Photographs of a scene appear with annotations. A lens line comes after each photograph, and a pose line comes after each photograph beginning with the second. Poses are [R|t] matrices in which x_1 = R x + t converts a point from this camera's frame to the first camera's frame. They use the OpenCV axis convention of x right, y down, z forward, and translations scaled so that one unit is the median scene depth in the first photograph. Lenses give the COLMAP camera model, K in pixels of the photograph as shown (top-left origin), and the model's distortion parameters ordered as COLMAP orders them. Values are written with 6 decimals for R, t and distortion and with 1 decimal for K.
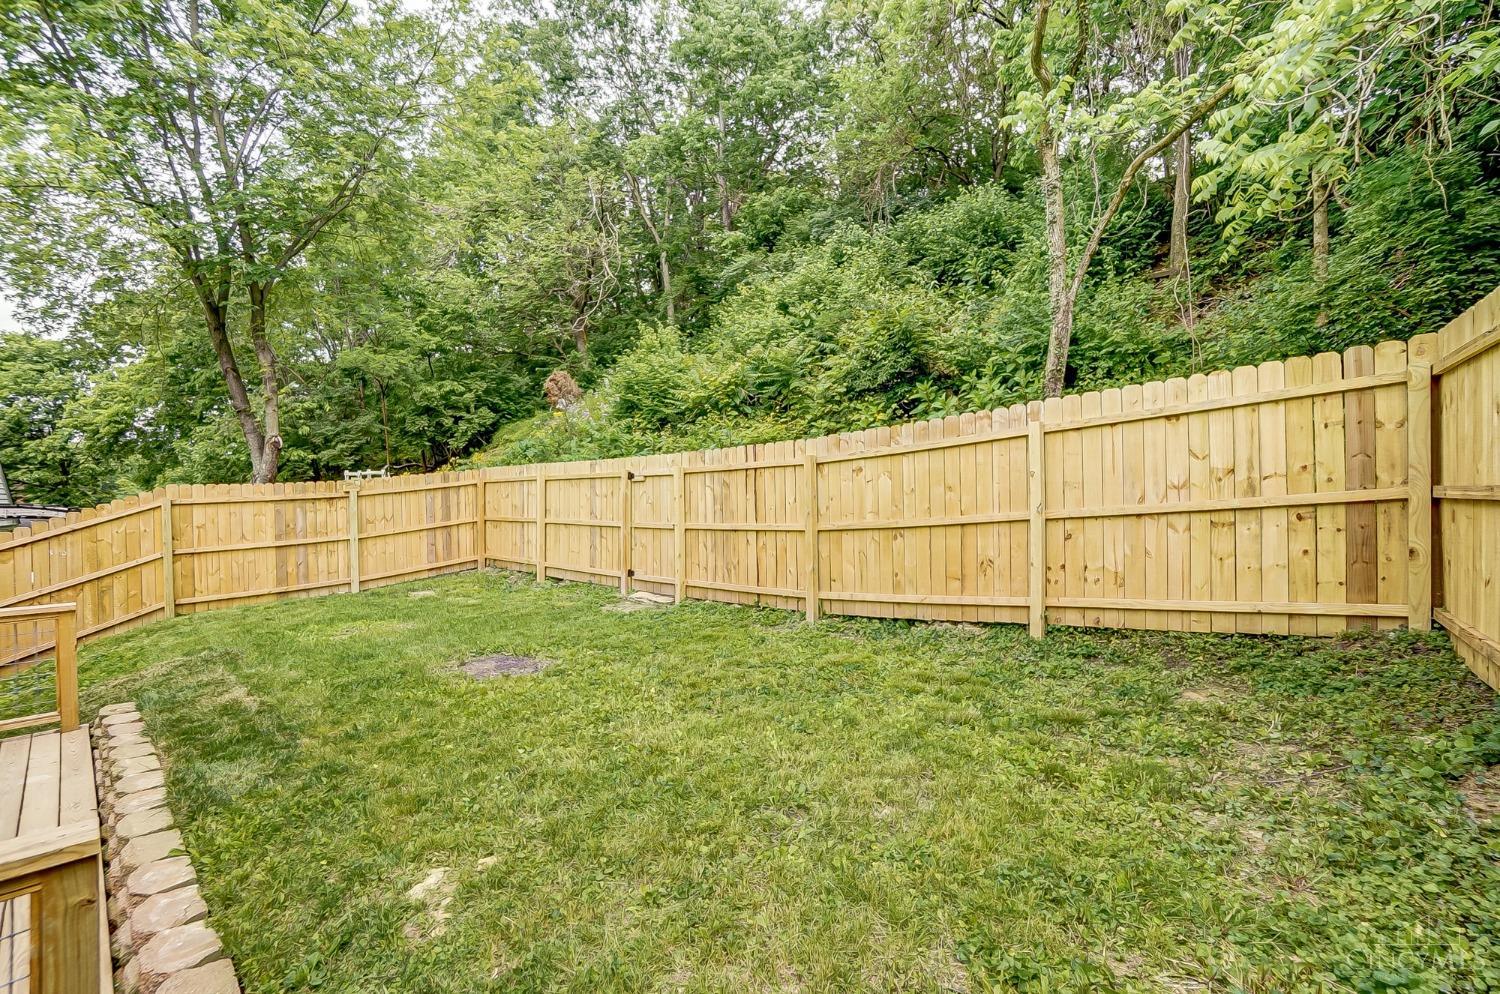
lens RADIAL K [[672.1, 0, 727.6], [0, 672.1, 499.7], [0, 0, 1]] dist [-0.072269, 0.023749]
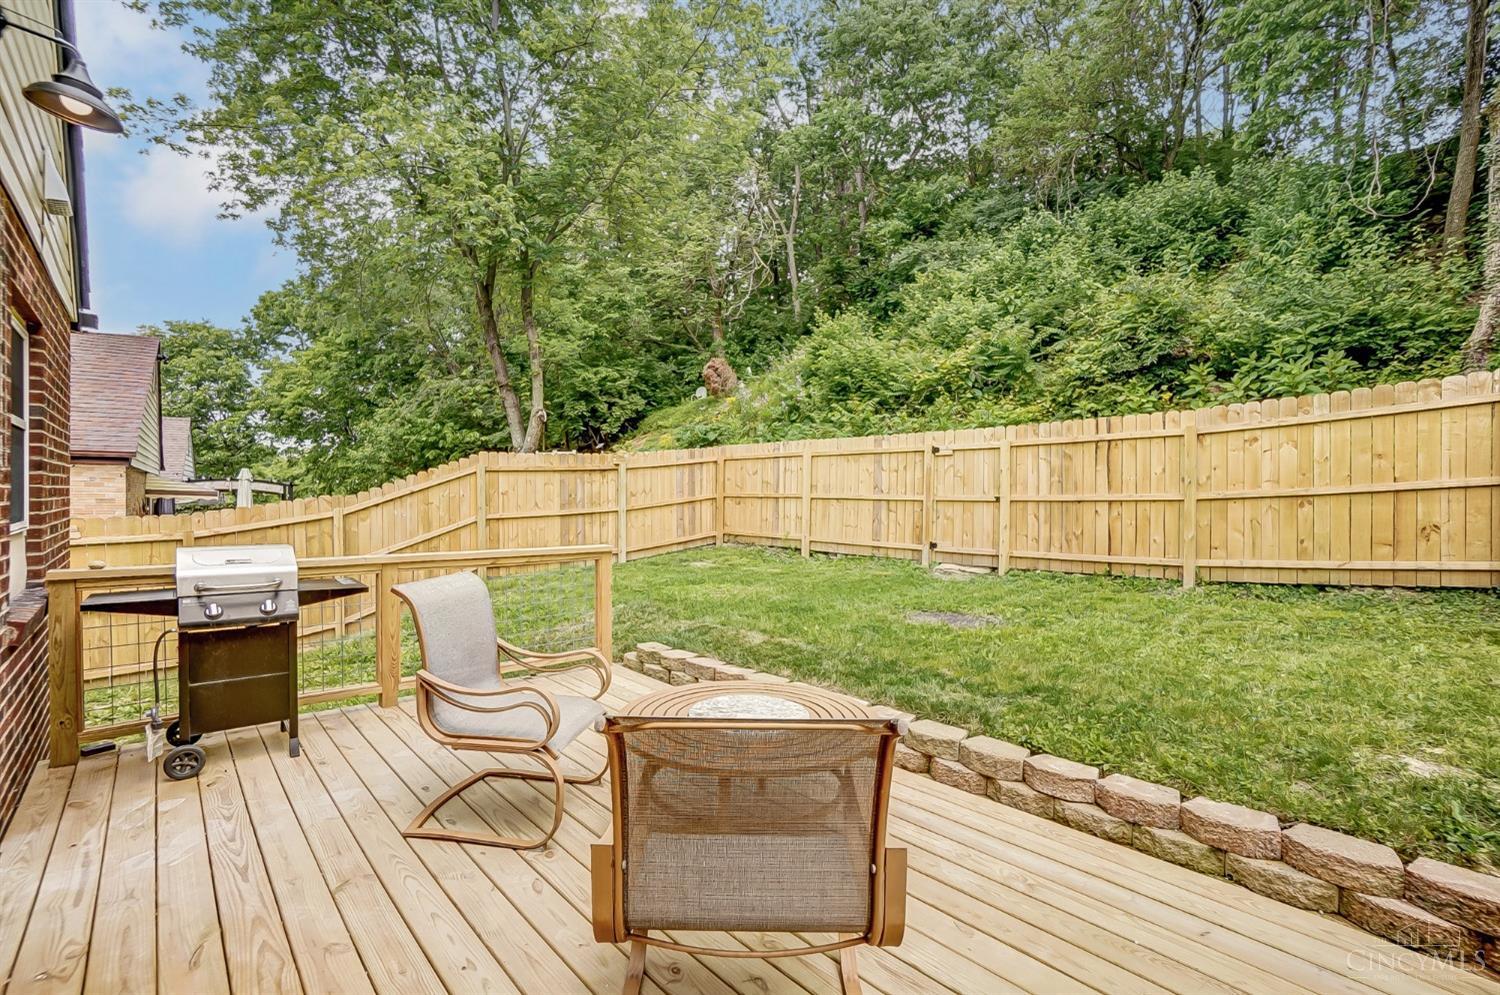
lens RADIAL K [[672.1, 0, 727.6], [0, 672.1, 500.2], [0, 0, 1]] dist [-0.072269, 0.023749]
pose [[0.996834, 0.018106, -0.077423, -0.310480], [-0.017660, 0.999823, 0.006449, 0.032679], [0.077526, -0.005062, 0.996977, -0.030015]]
